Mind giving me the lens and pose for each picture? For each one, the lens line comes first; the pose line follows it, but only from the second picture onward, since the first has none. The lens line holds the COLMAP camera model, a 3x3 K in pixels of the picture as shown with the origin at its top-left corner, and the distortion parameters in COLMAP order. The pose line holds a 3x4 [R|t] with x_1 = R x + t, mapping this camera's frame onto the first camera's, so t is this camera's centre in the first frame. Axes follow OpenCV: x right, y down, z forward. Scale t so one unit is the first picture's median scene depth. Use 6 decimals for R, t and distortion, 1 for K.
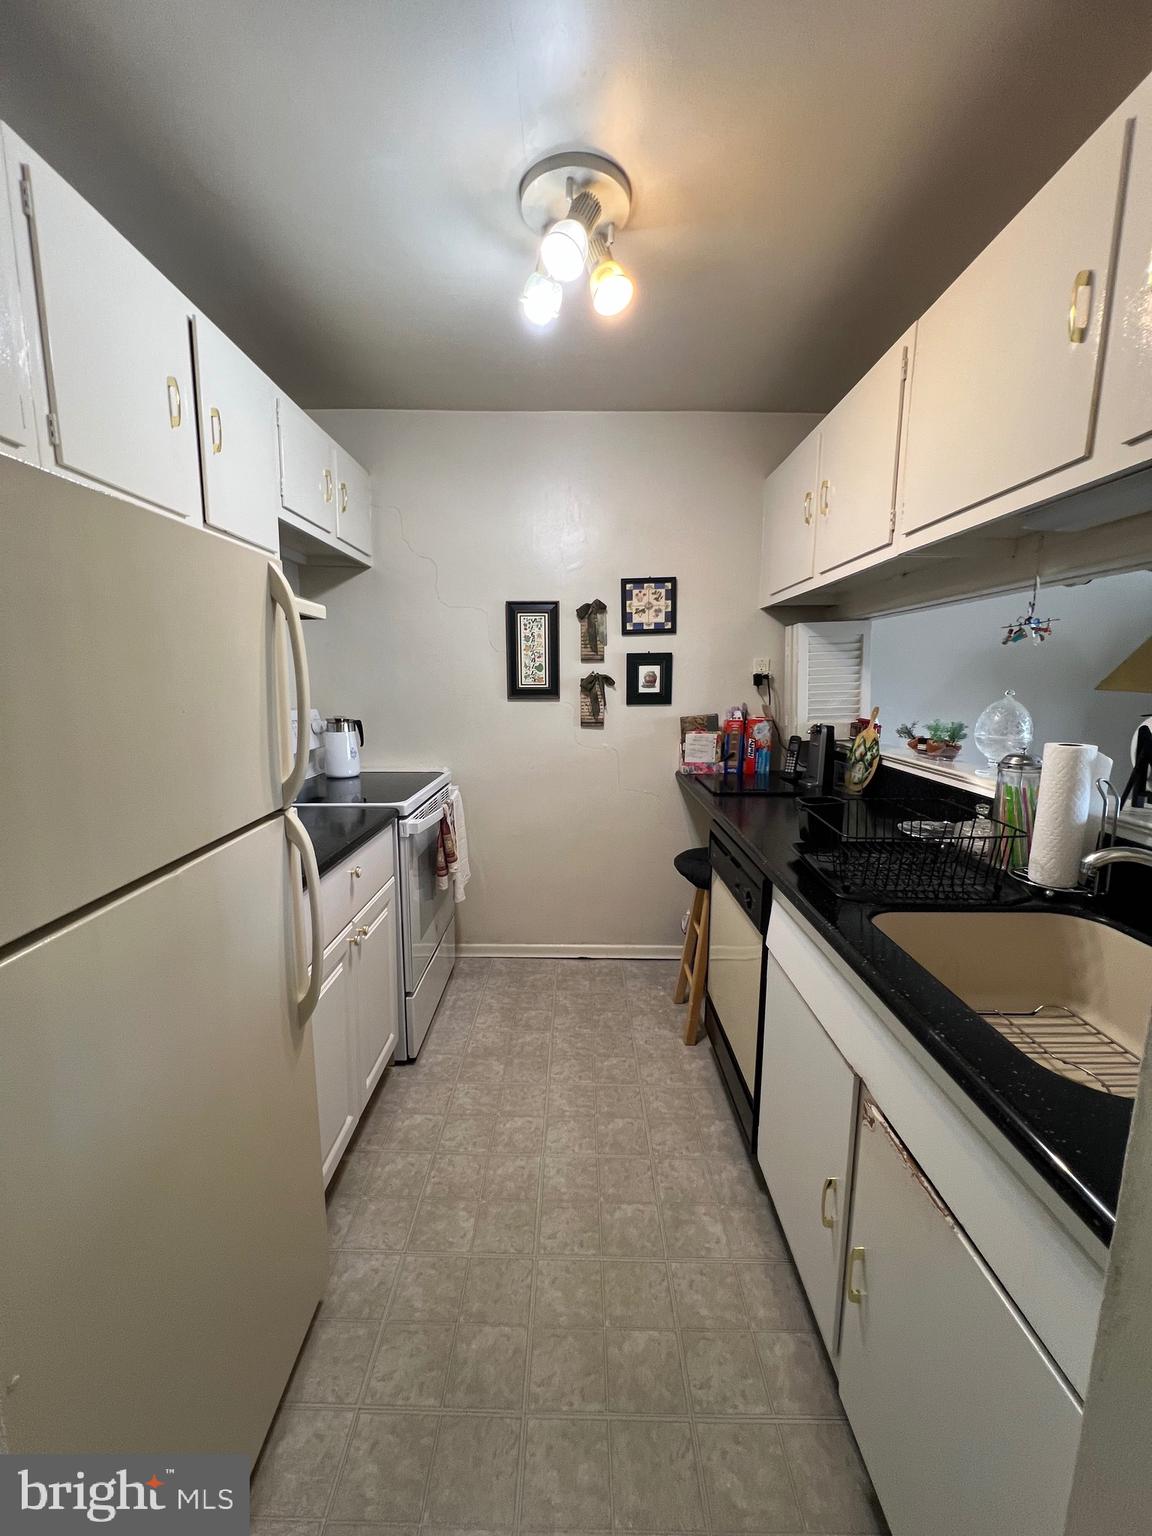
lens RADIAL K [[615.3, 0, 573.3], [0, 615.3, 770.3], [0, 0, 1]] dist [-0.002984, 0.000443]
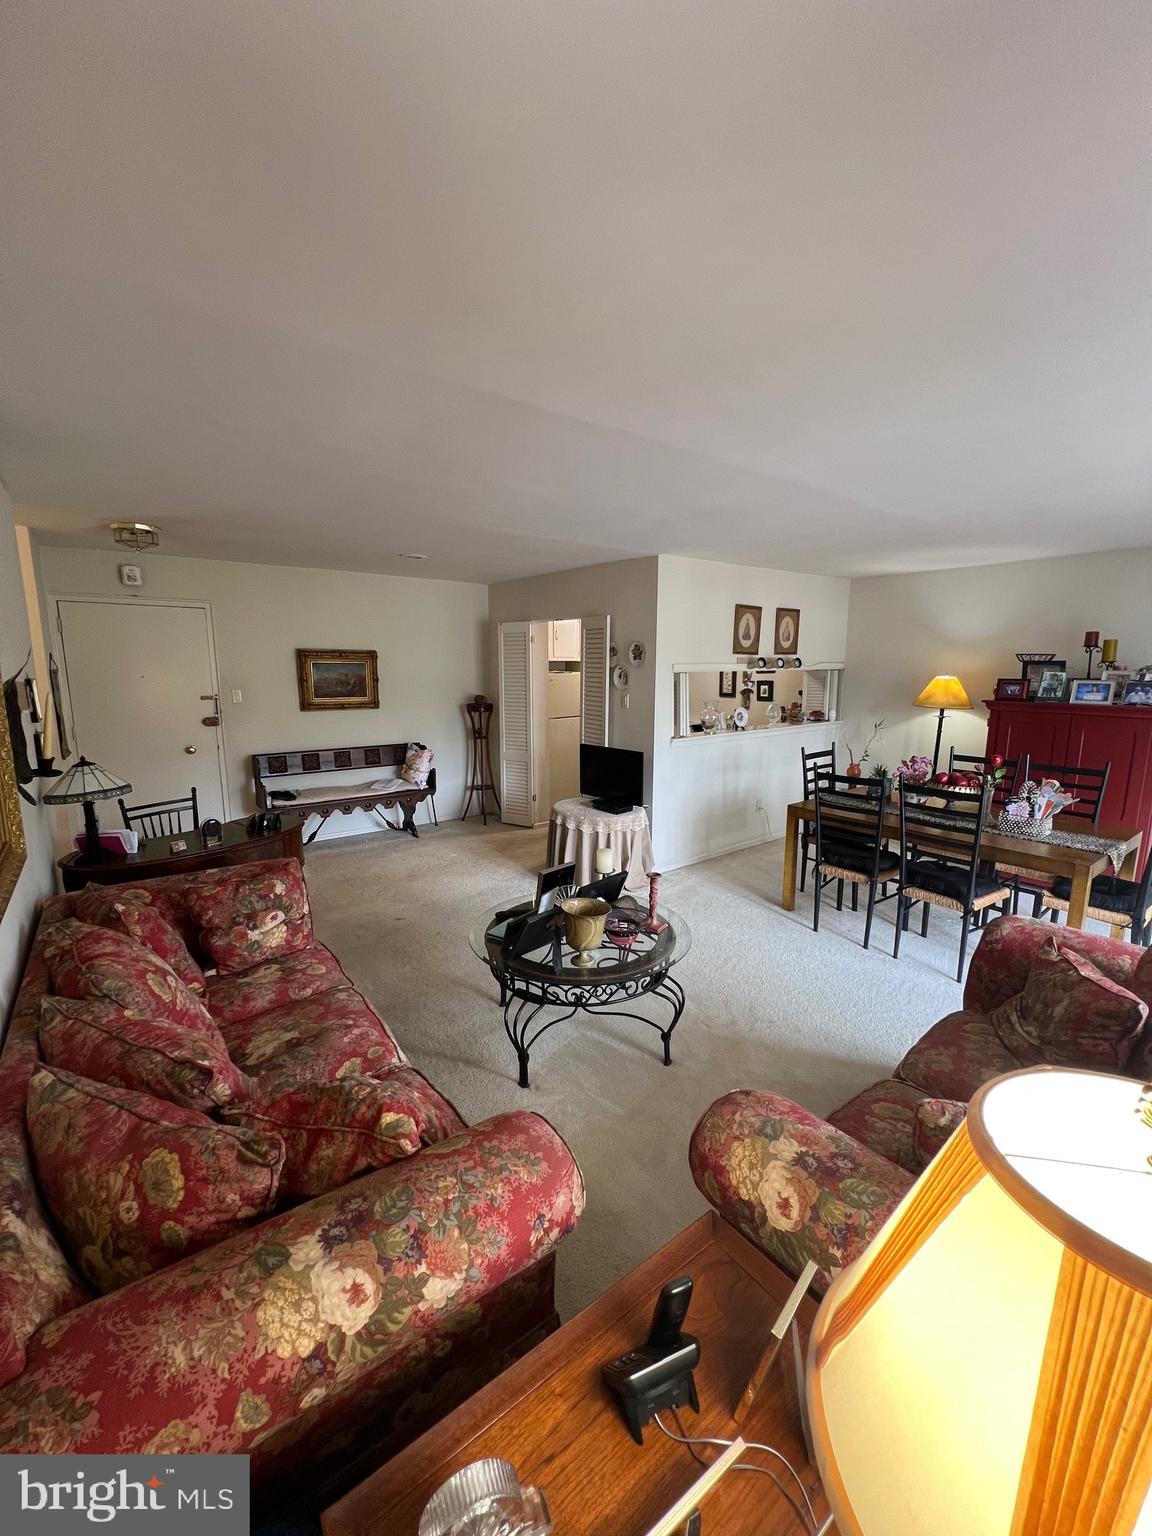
lens RADIAL K [[615.3, 0, 570.2], [0, 615.3, 769.4], [0, 0, 1]] dist [-0.002984, 0.000443]
pose [[0.610277, 0.130553, -0.781356, 1.641461], [-0.120739, 0.990132, 0.071133, 0.085608], [0.782933, 0.050929, 0.620018, -1.155875]]
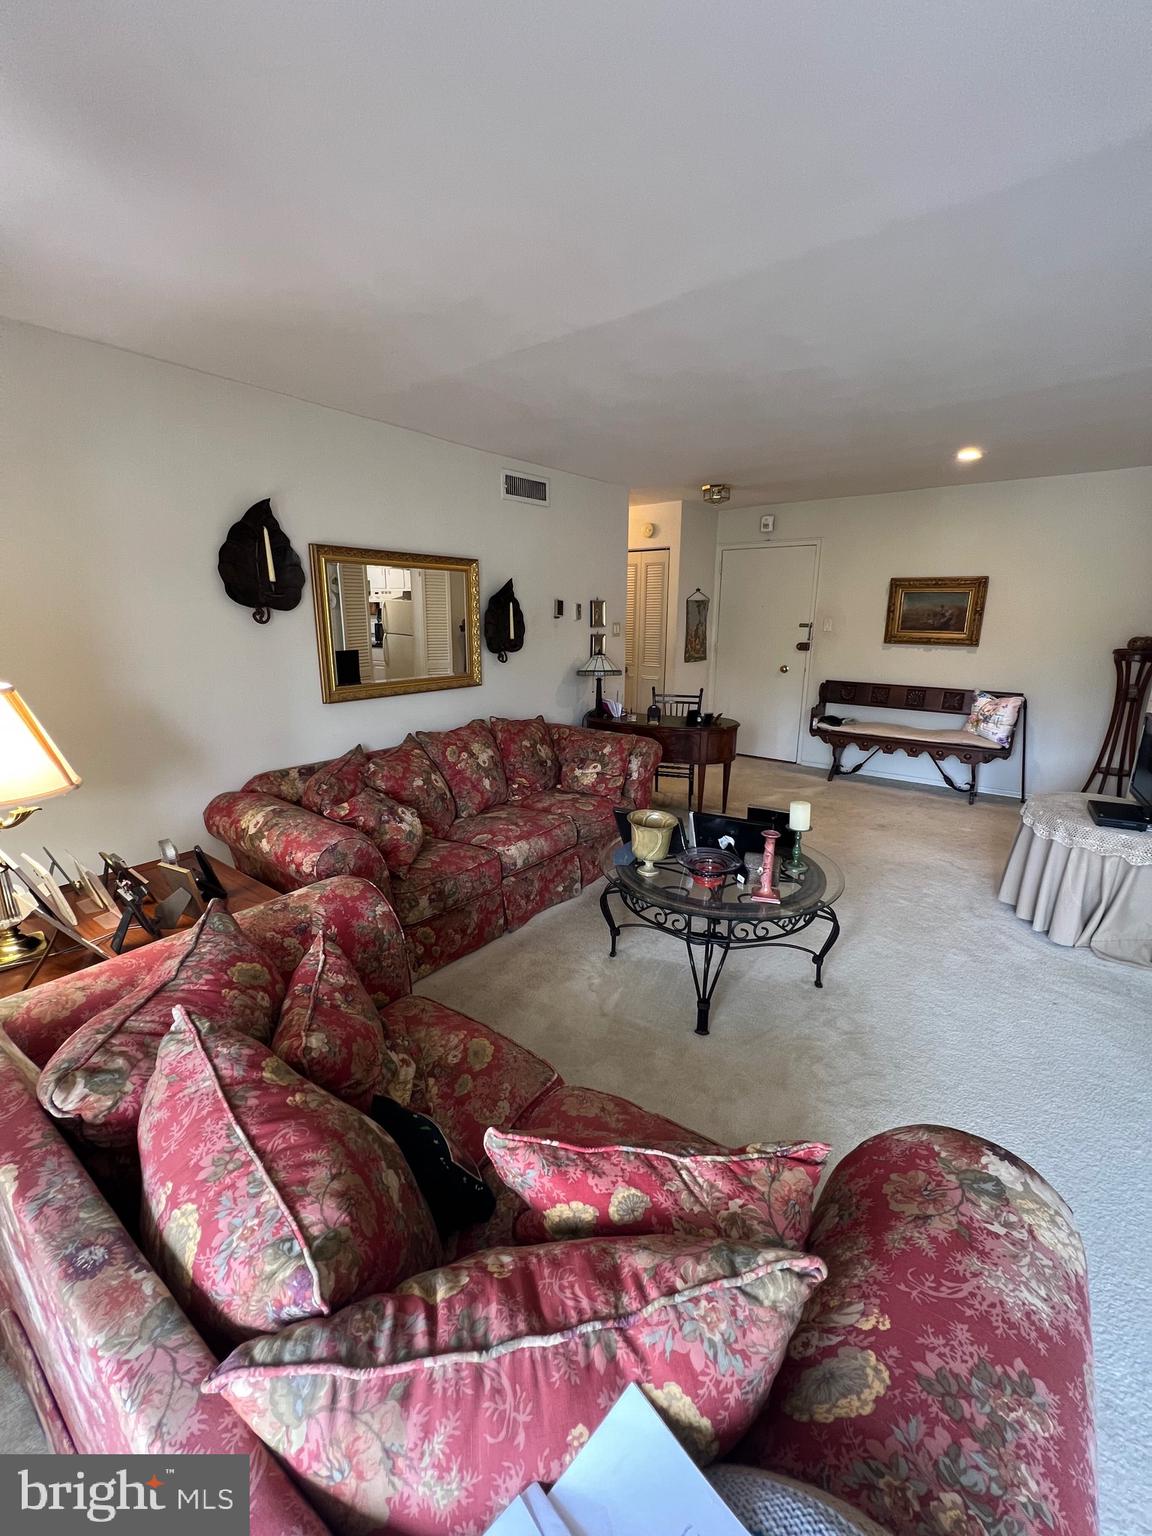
lens RADIAL K [[615.3, 0, 576.3], [0, 615.3, 772.1], [0, 0, 1]] dist [-0.002984, 0.000443]
pose [[-0.595998, 0.198501, -0.778064, 1.731693], [-0.126237, 0.933753, 0.334918, -0.003367], [0.793001, 0.297831, -0.531457, -0.231165]]
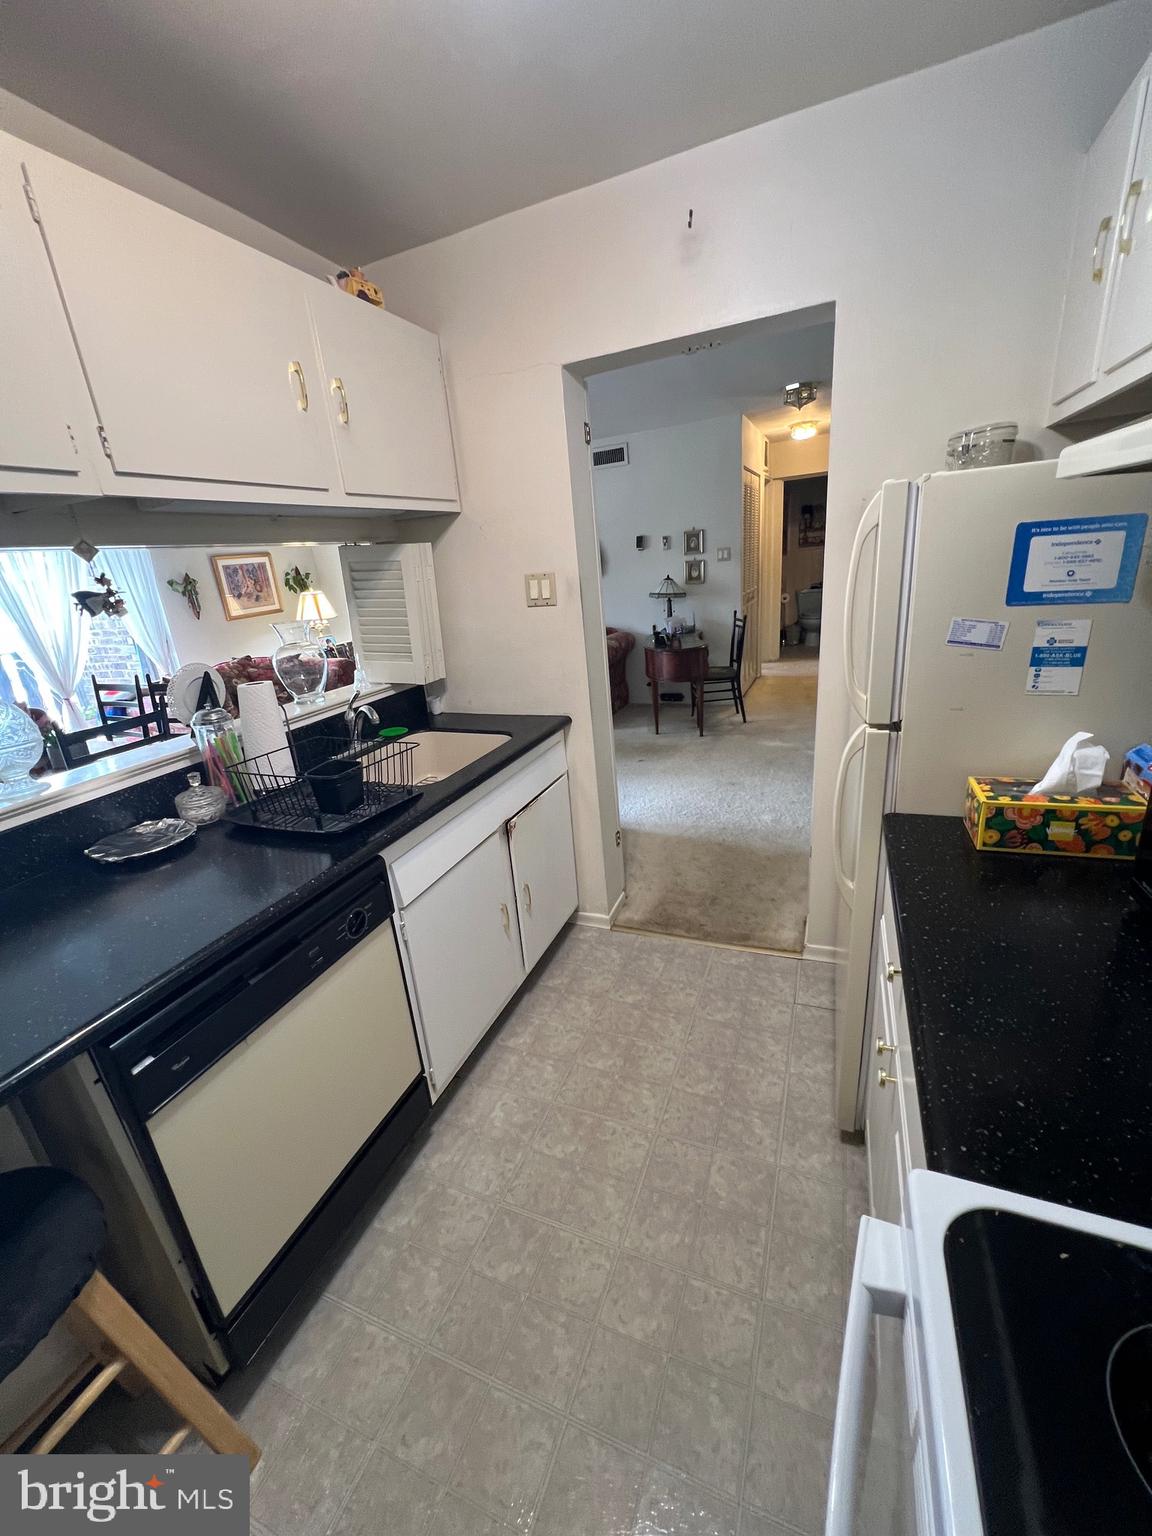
lens RADIAL K [[615.3, 0, 571.5], [0, 615.3, 773.1], [0, 0, 1]] dist [-0.002984, 0.000443]
pose [[-0.923790, -0.058275, 0.378438, -0.162791], [0.137386, 0.872092, 0.469660, -0.185372], [-0.357403, 0.485860, -0.797624, 0.861591]]
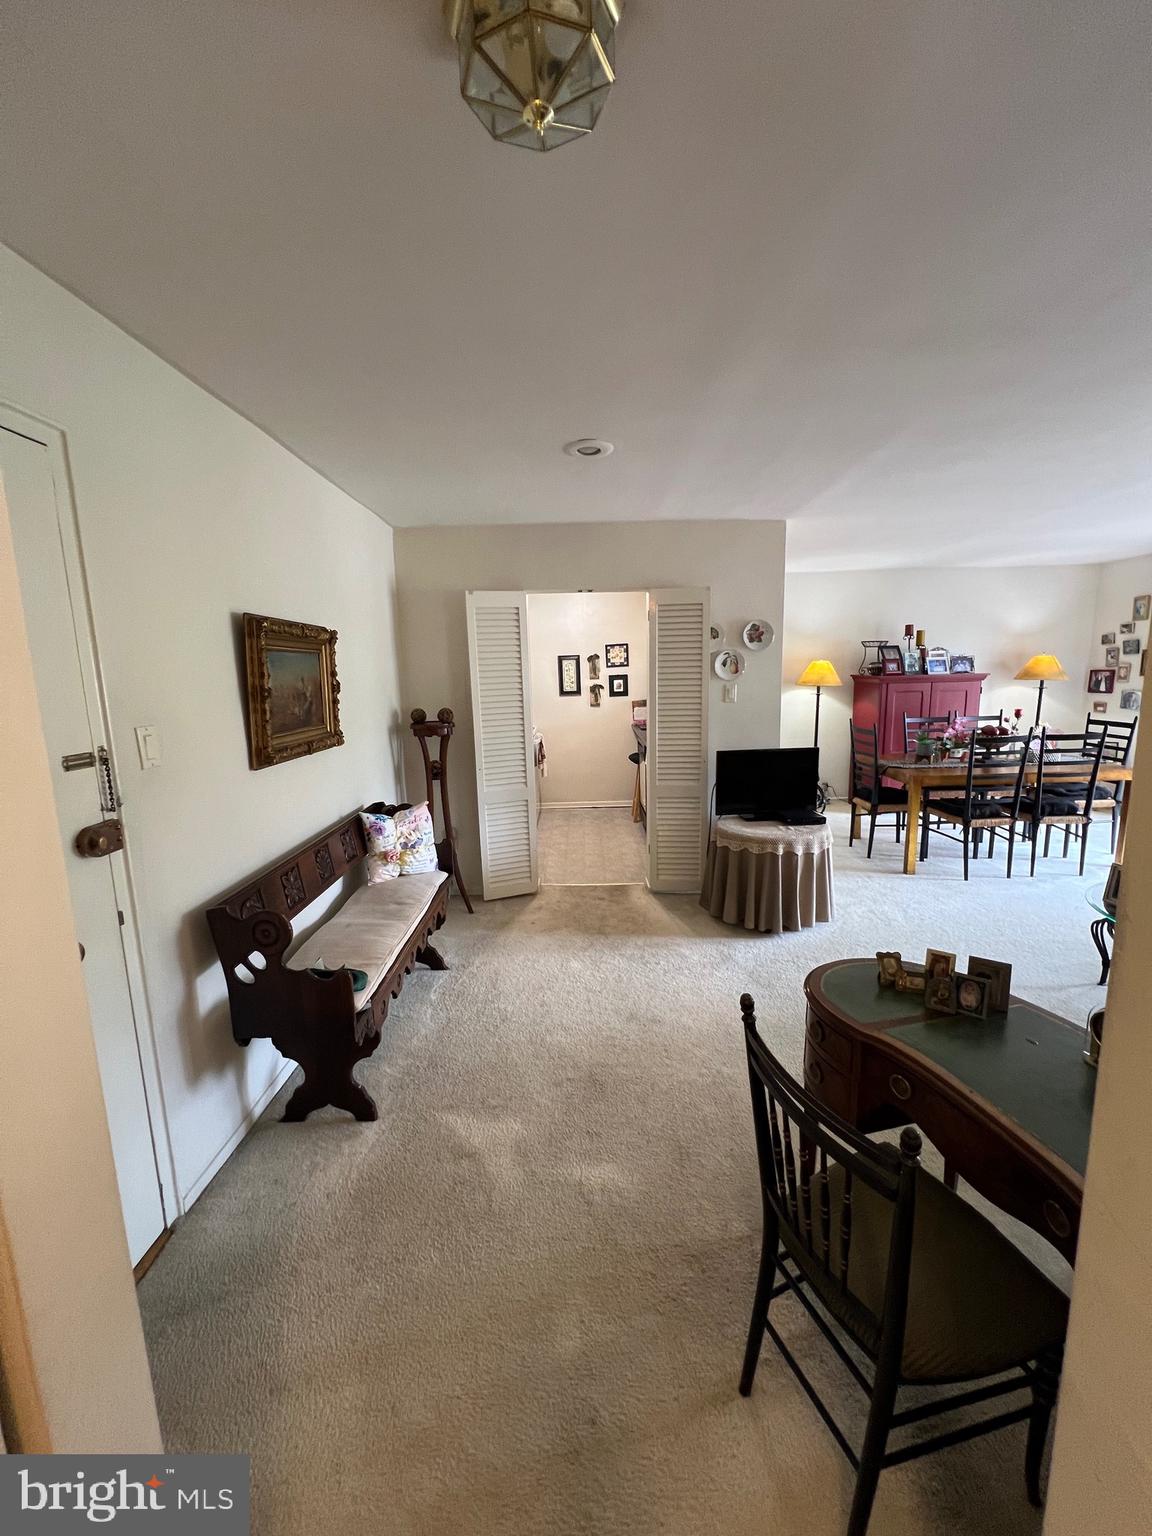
lens RADIAL K [[615.3, 0, 573.0], [0, 615.3, 769.6], [0, 0, 1]] dist [-0.002984, 0.000443]
pose [[0.999368, -0.033889, -0.010757, -0.038486], [0.033984, 0.999383, 0.008816, 0.151984], [0.010452, -0.009176, 0.999903, -1.403307]]
